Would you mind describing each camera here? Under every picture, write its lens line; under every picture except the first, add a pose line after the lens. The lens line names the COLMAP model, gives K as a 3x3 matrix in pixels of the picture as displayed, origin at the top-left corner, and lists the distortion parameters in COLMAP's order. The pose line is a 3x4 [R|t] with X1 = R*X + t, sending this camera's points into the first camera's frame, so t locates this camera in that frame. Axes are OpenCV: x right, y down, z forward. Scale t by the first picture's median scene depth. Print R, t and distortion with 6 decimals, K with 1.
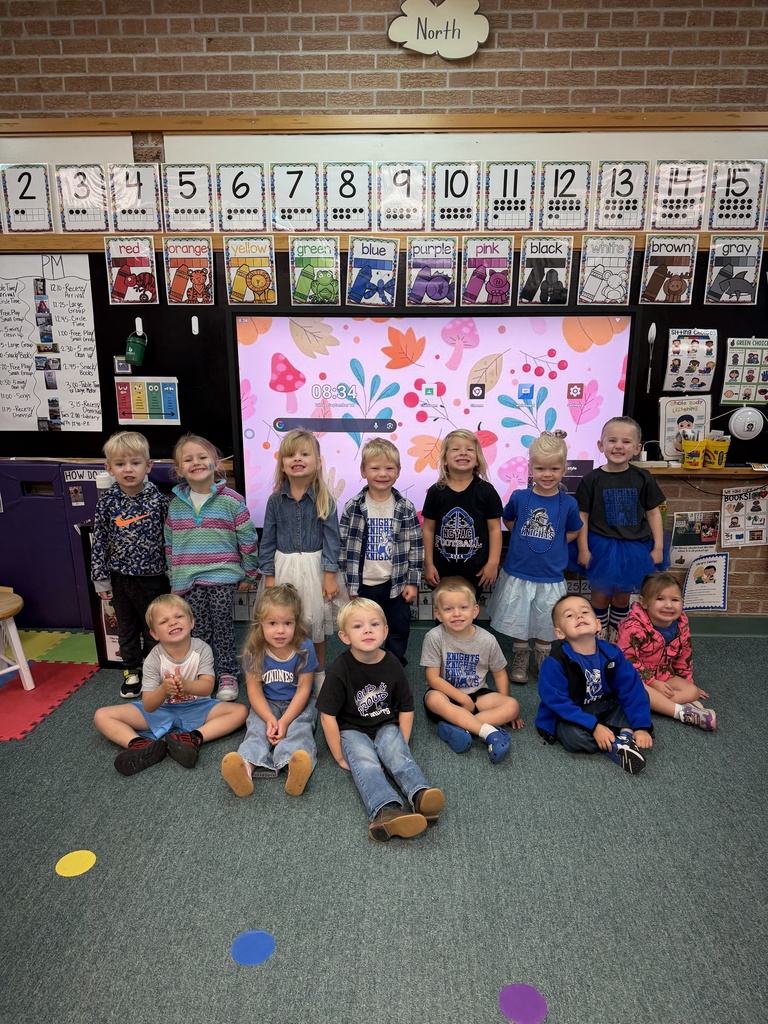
lens RADIAL K [[721.9, 0, 382.0], [0, 721.9, 510.5], [0, 0, 1]] dist [0.005888, -0.017157]
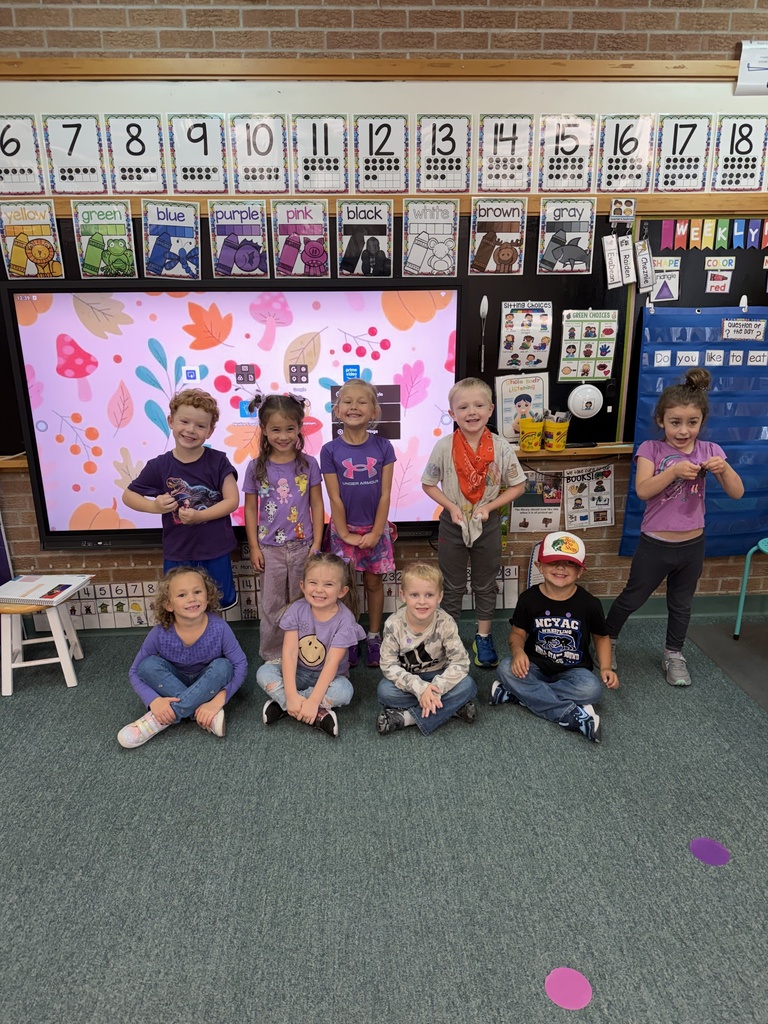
lens RADIAL K [[719.3, 0, 381.7], [0, 719.3, 506.0], [0, 0, 1]] dist [0.018204, -0.030908]
pose [[0.995553, -0.038661, 0.085904, 0.155383], [0.033426, 0.997543, 0.061570, -0.051769], [-0.088073, -0.058425, 0.994399, 0.077640]]
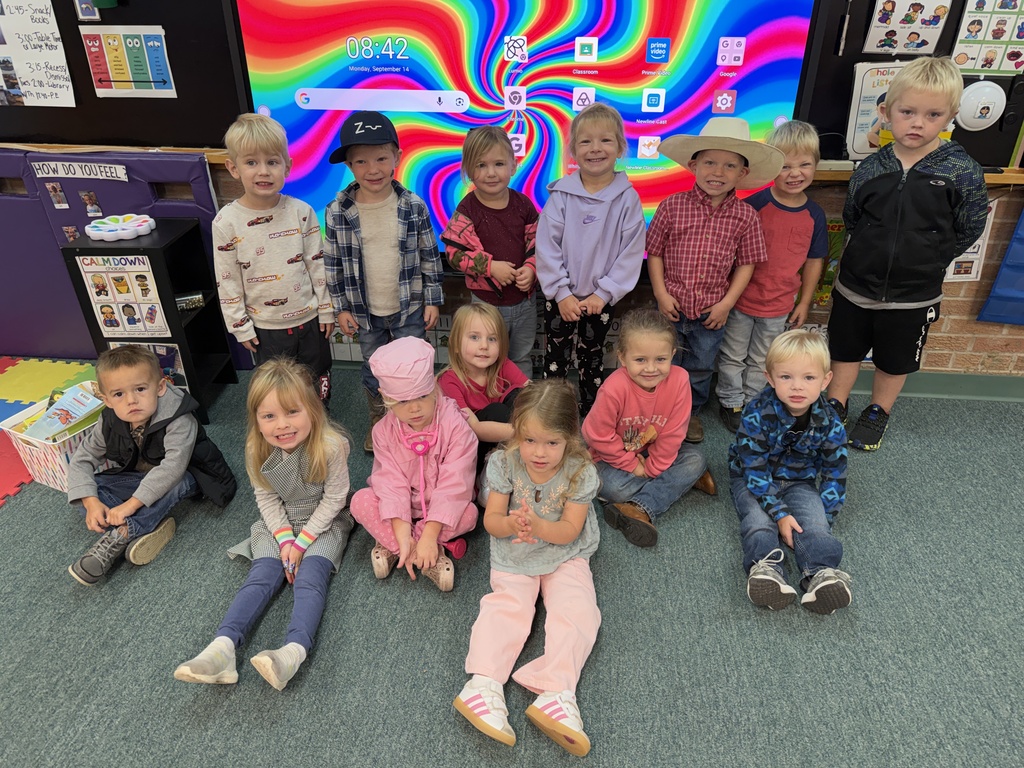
lens RADIAL K [[723.9, 0, 513.9], [0, 723.9, 387.5], [0, 0, 1]] dist [0.000248, -0.008032]
pose [[0.998502, 0.028926, -0.046438, 0.107006], [-0.015136, 0.961727, 0.273593, -0.045719], [0.052574, -0.272480, 0.960724, 0.255114]]
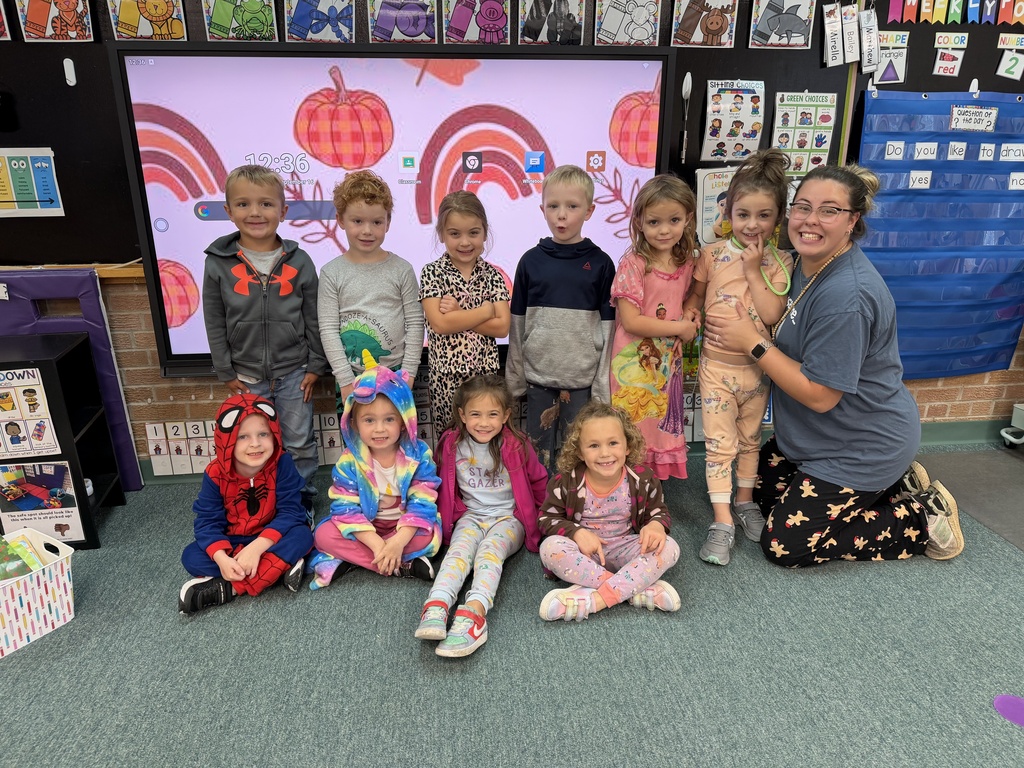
lens RADIAL K [[722.7, 0, 509.8], [0, 722.7, 383.6], [0, 0, 1]] dist [0.005593, -0.014453]
pose [[0.988512, -0.052586, 0.141700, 0.052665], [0.039006, 0.994523, 0.096968, -0.005110], [-0.146023, -0.090327, 0.985149, 0.219567]]
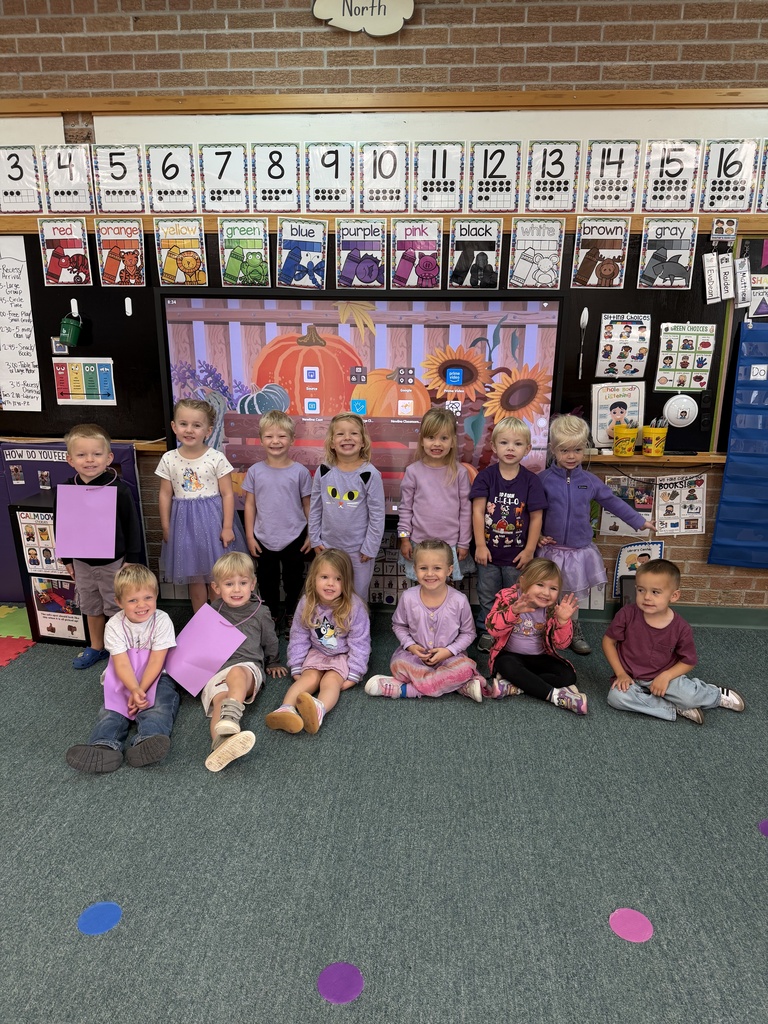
lens RADIAL K [[721.9, 0, 382.0], [0, 721.9, 510.5], [0, 0, 1]] dist [0.005888, -0.017157]
pose [[0.999230, 0.015945, -0.035848, 0.139199], [-0.014698, 0.999288, 0.034762, -0.013383], [0.036376, -0.034209, 0.998752, -0.003031]]
